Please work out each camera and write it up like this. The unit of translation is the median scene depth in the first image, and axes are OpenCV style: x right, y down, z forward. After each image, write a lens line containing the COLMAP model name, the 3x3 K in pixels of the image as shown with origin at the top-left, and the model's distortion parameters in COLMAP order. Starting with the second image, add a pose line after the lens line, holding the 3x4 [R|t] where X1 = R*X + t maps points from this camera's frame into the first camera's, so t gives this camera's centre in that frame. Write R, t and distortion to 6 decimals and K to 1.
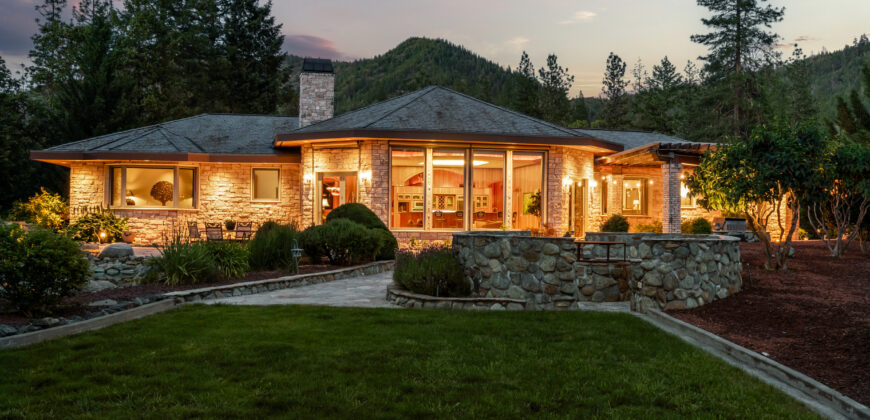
lens RADIAL K [[832.6, 0, 431.6], [0, 832.6, 211.5], [0, 0, 1]] dist [-0.001862, 0.000000]
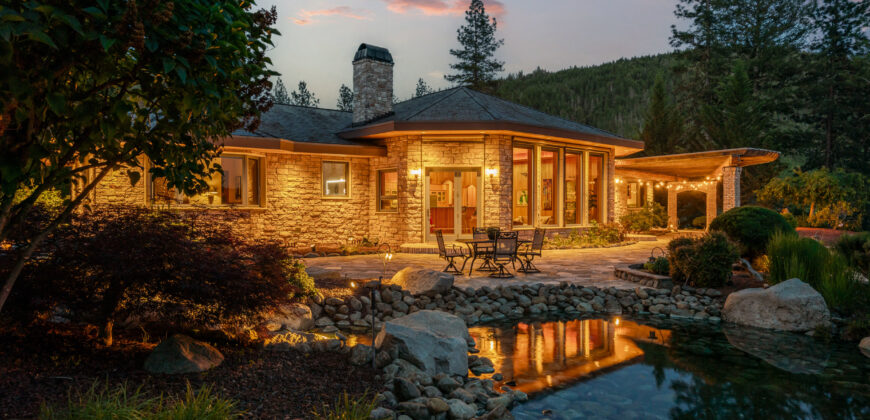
lens RADIAL K [[569.2, 0, 434.3], [0, 569.2, 211.1], [0, 0, 1]] dist [0.006402, 0.000061]
pose [[0.883443, -0.012037, 0.468384, -0.396378], [0.001827, 0.999751, 0.022245, -0.011824], [-0.468535, -0.018797, 0.883245, 0.413412]]
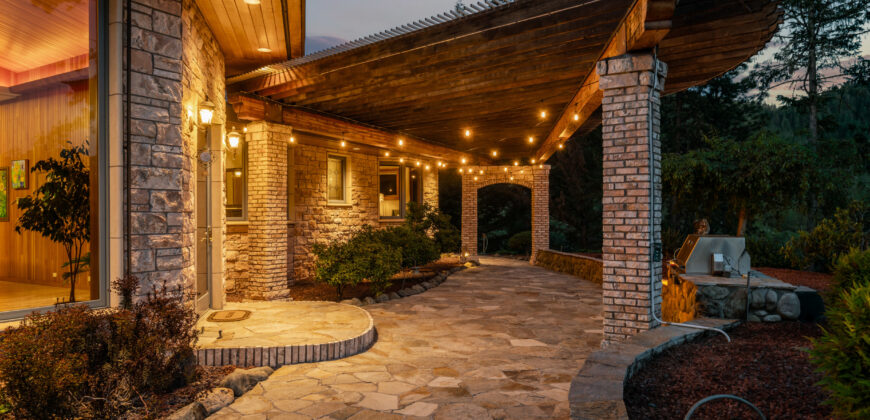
lens RADIAL K [[598.1, 0, 430.8], [0, 598.1, 217.0], [0, 0, 1]] dist [-0.003256, -0.000423]
pose [[0.718926, -0.016619, 0.694888, 0.077262], [0.002343, 0.999766, 0.021486, -0.005544], [-0.695083, -0.013819, 0.718797, 0.767891]]
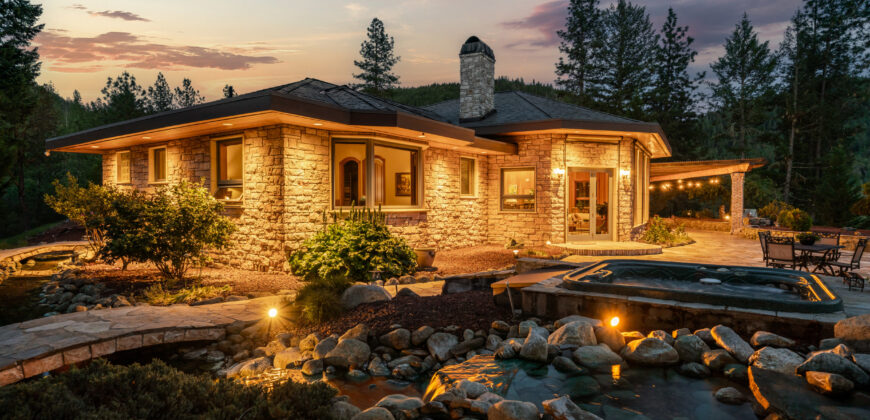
lens RADIAL K [[464.2, 0, 436.6], [0, 464.2, 212.0], [0, 0, 1]] dist [-0.000157, 0.001720]
pose [[0.682879, -0.026656, 0.730045, -0.569224], [-0.006100, 0.999091, 0.042186, -0.017001], [-0.730506, -0.033261, 0.682096, 0.708437]]
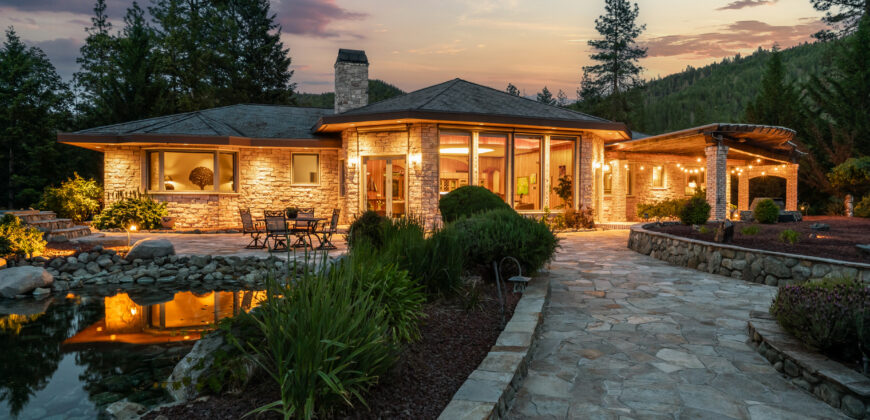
lens RADIAL K [[530.4, 0, 431.1], [0, 530.4, 209.1], [0, 0, 1]] dist [-0.000400, 0.000938]
pose [[0.993909, -0.010194, 0.109730, -0.117698], [0.006621, 0.999437, 0.032880, -0.003046], [-0.110003, -0.031954, 0.993417, 0.327065]]
